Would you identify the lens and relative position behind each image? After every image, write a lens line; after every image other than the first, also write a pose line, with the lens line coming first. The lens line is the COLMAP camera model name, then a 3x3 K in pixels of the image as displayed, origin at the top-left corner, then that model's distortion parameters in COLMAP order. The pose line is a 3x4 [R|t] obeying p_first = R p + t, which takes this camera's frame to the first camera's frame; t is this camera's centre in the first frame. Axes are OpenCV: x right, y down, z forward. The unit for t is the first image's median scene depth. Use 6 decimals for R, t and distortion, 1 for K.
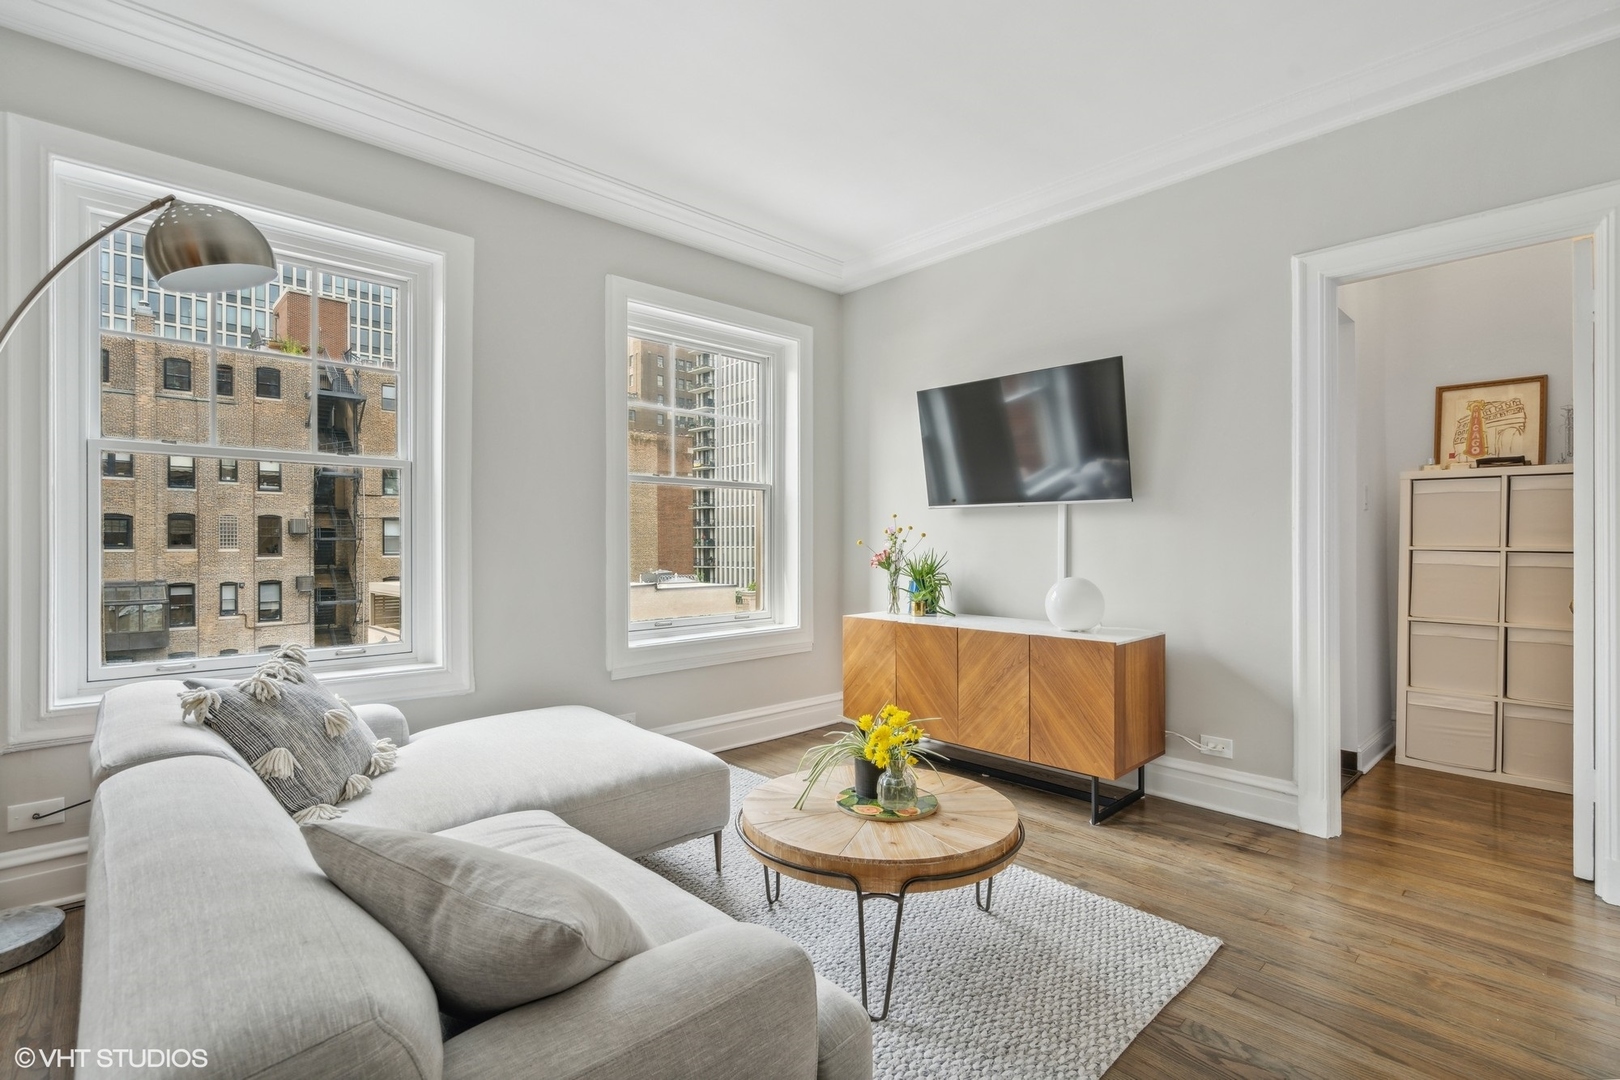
lens RADIAL K [[752.2, 0, 810.2], [0, 752.2, 546.9], [0, 0, 1]] dist [-0.003277, -0.000128]
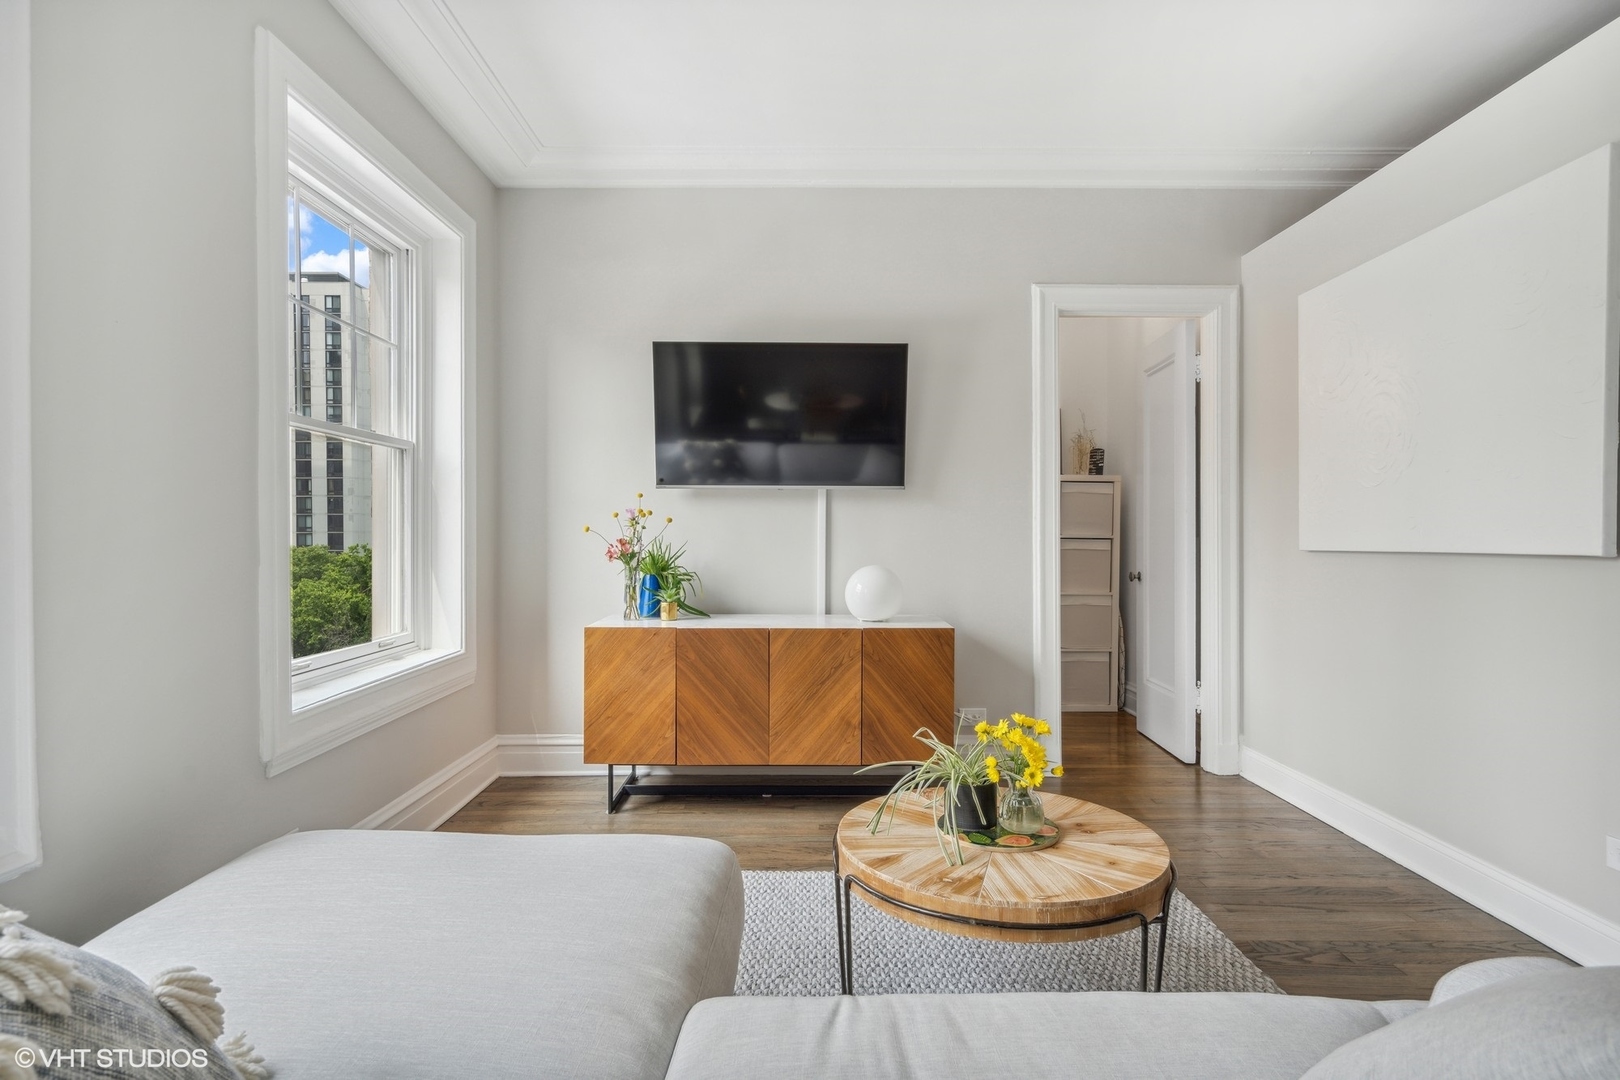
lens RADIAL K [[835.3, 0, 810.0], [0, 835.3, 534.1], [0, 0, 1]] dist [0.001485, 0.000679]
pose [[0.685620, -0.001068, 0.727959, -0.391948], [0.002104, 0.999998, -0.000515, 0.000534], [-0.727956, 0.001885, 0.685621, 0.263988]]
